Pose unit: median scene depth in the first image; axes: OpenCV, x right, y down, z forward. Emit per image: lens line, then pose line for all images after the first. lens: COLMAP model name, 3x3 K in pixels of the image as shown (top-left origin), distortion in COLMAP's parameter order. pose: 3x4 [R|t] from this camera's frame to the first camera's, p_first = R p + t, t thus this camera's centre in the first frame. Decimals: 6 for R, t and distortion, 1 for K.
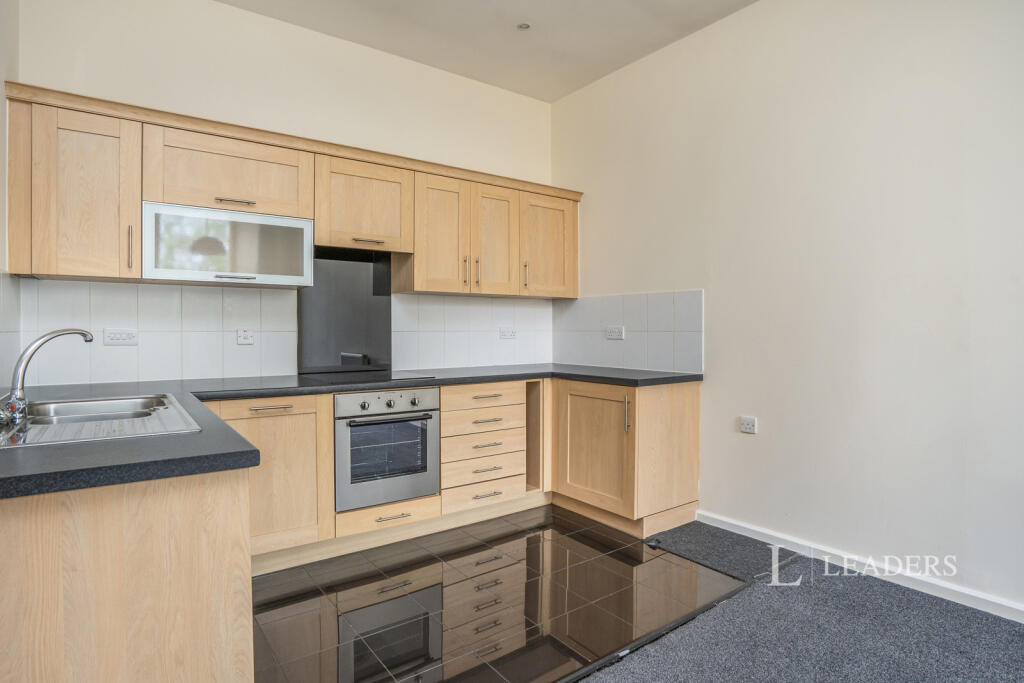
lens RADIAL K [[599.4, 0, 512.0], [0, 599.4, 341.5], [0, 0, 1]] dist [-0.033098, -0.000437]
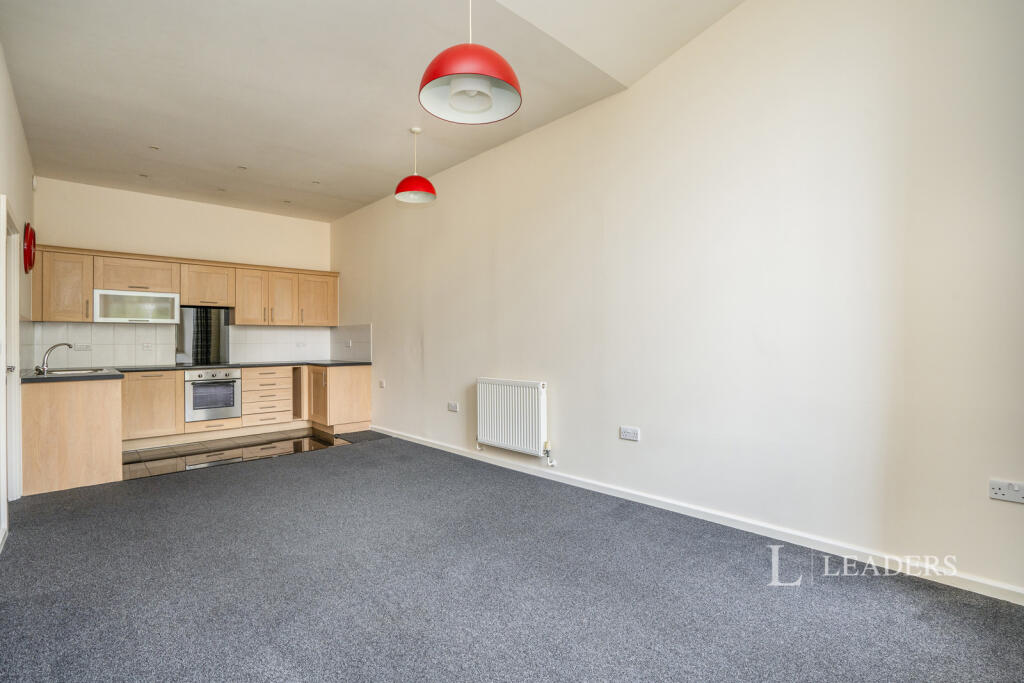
lens RADIAL K [[481.9, 0, 500.5], [0, 481.9, 340.9], [0, 0, 1]] dist [-0.020667, 0.001038]
pose [[0.995921, -0.008684, 0.089816, 0.645513], [0.010763, 0.999684, -0.022696, 0.023868], [-0.089590, 0.023570, 0.995700, -0.810340]]
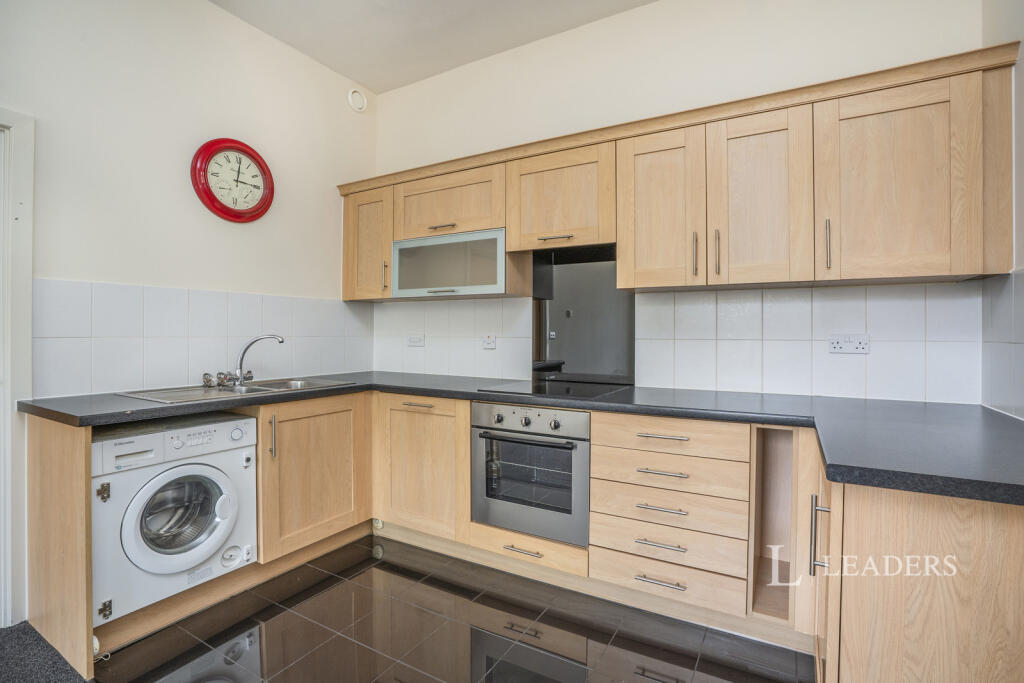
lens RADIAL K [[481.9, 0, 500.5], [0, 481.9, 340.9], [0, 0, 1]] dist [-0.020667, 0.001038]
pose [[0.369328, 0.016842, -0.929146, 0.393885], [-0.021629, 0.999721, 0.009524, -0.017681], [0.929047, 0.016579, 0.369590, 0.635247]]
